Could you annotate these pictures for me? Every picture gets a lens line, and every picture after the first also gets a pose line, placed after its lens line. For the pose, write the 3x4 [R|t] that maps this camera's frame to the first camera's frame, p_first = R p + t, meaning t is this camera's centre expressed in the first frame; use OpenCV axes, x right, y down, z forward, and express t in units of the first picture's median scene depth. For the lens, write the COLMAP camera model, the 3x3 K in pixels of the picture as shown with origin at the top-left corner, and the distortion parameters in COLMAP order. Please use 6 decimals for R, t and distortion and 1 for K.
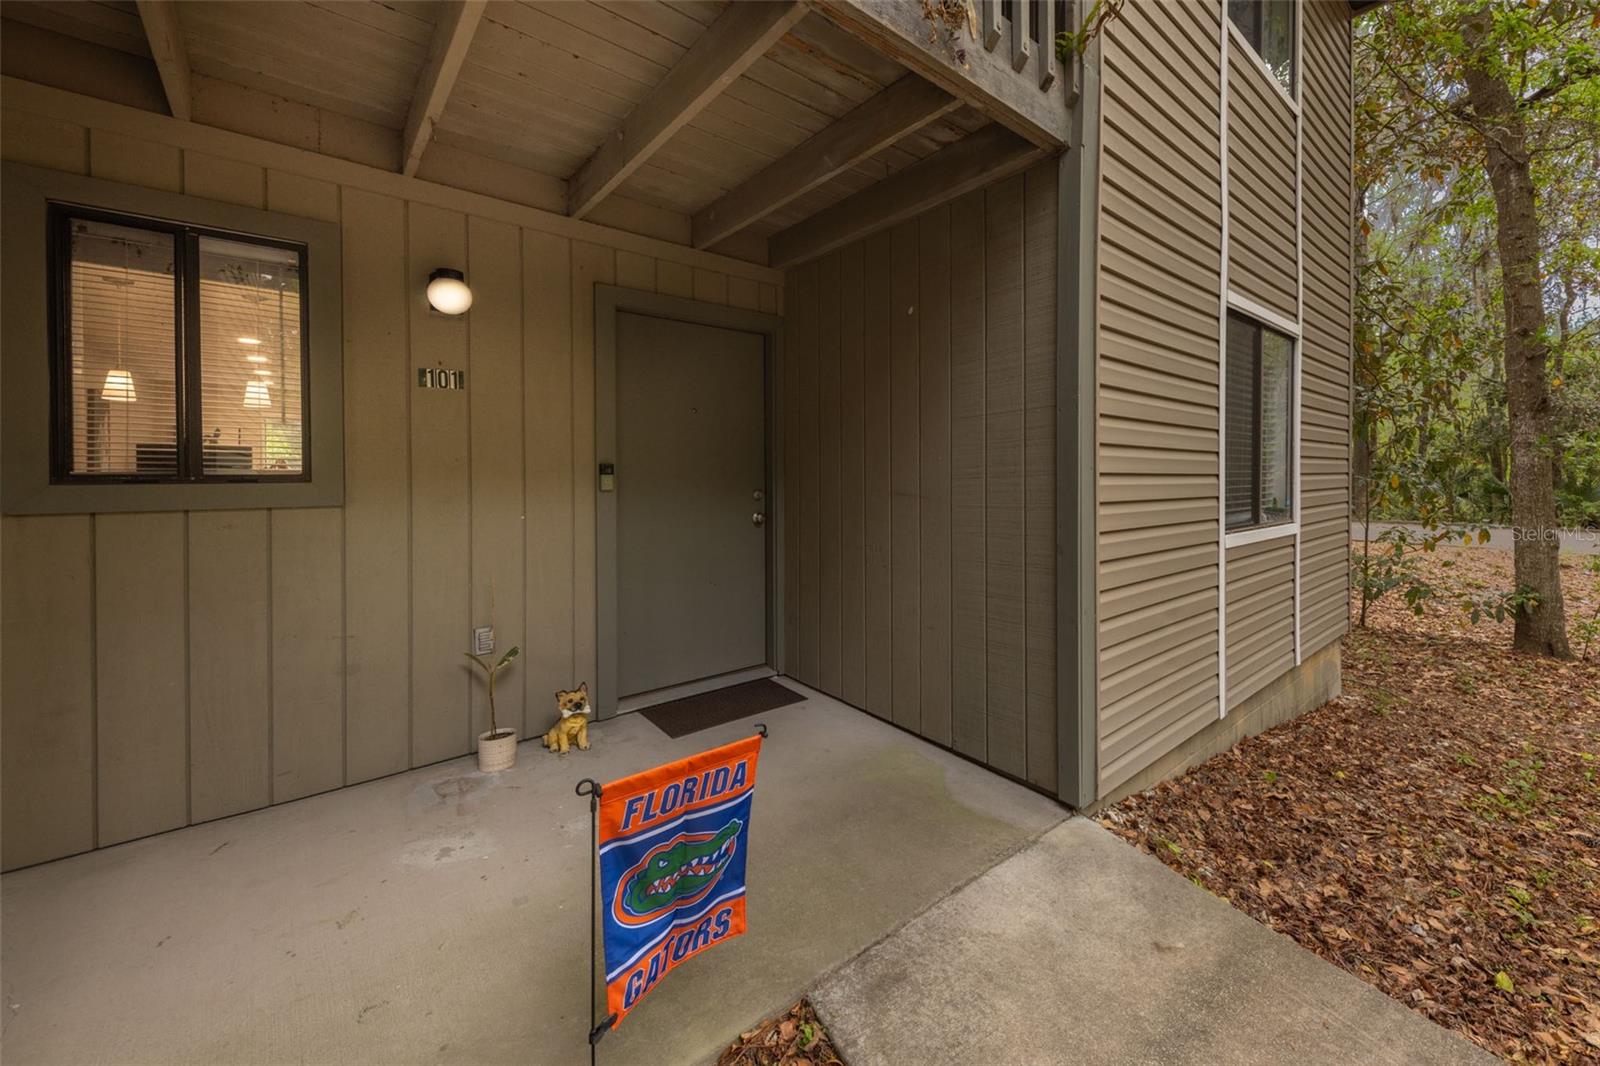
lens RADIAL K [[563.7, 0, 802.2], [0, 563.7, 483.2], [0, 0, 1]] dist [-0.000954, -0.000139]
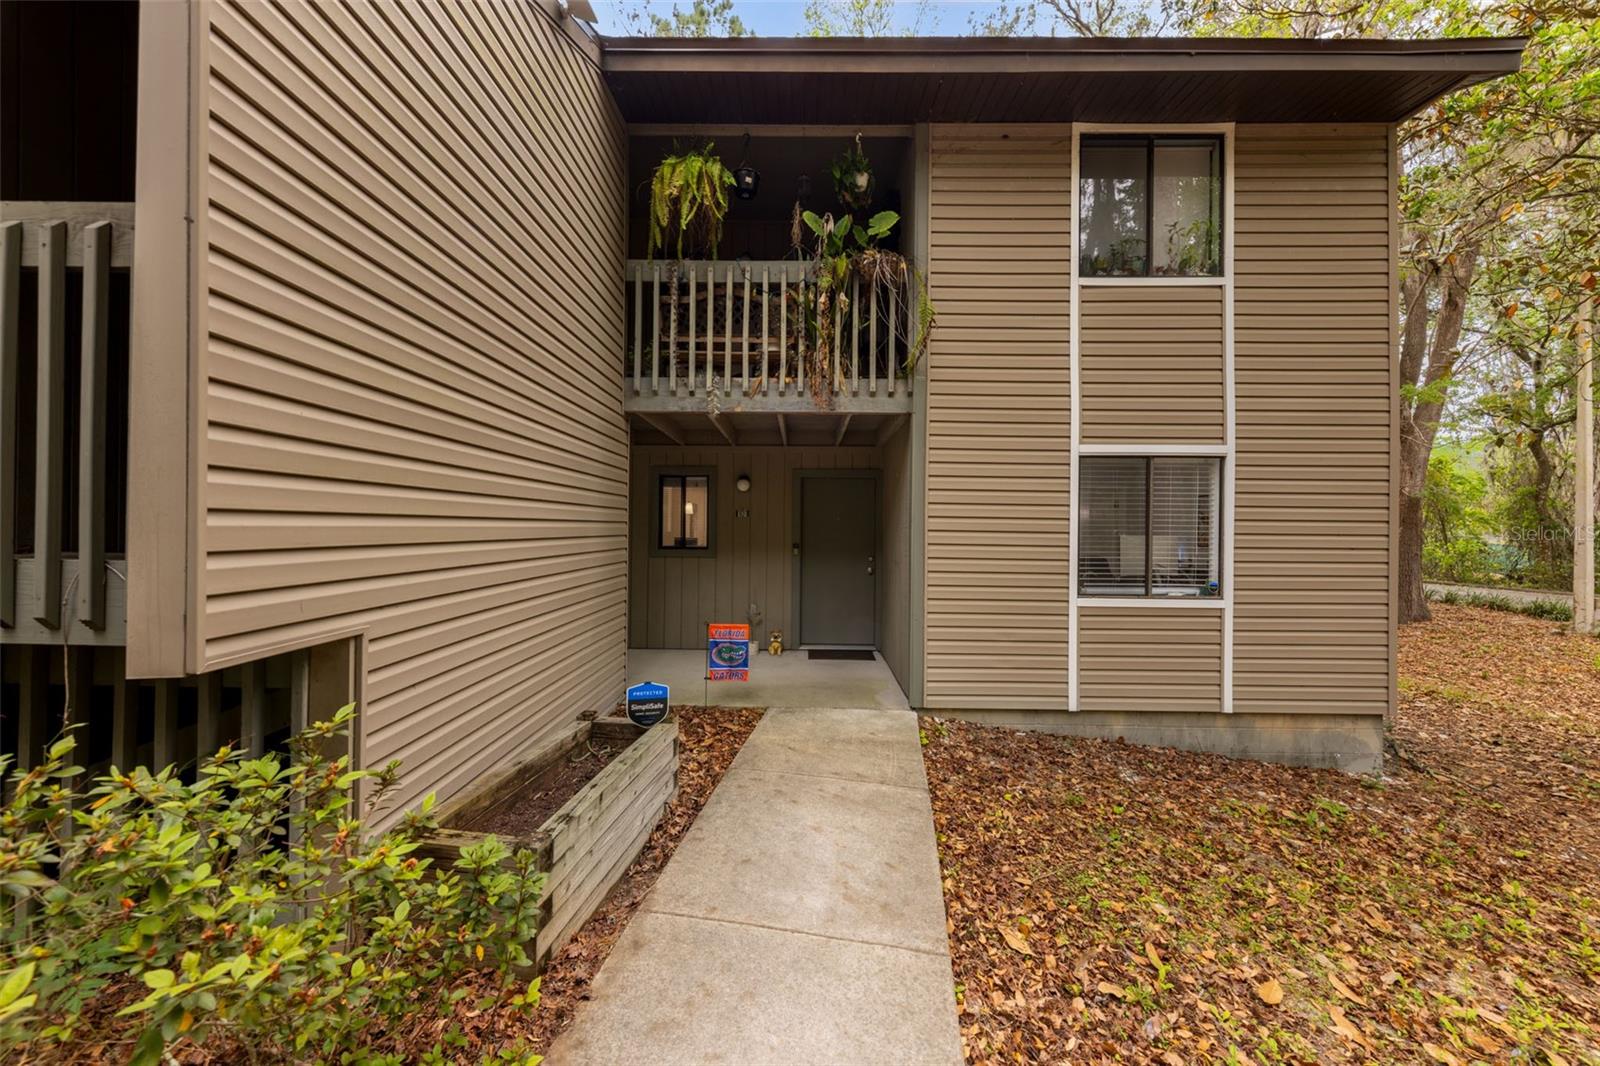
lens RADIAL K [[553.2, 0, 803.7], [0, 553.2, 524.9], [0, 0, 1]] dist [-0.000887, -0.000322]
pose [[0.719709, 0.002666, -0.694271, 1.655682], [-0.007753, 0.999961, -0.004197, -0.131620], [0.694233, 0.008403, 0.719702, -0.852020]]
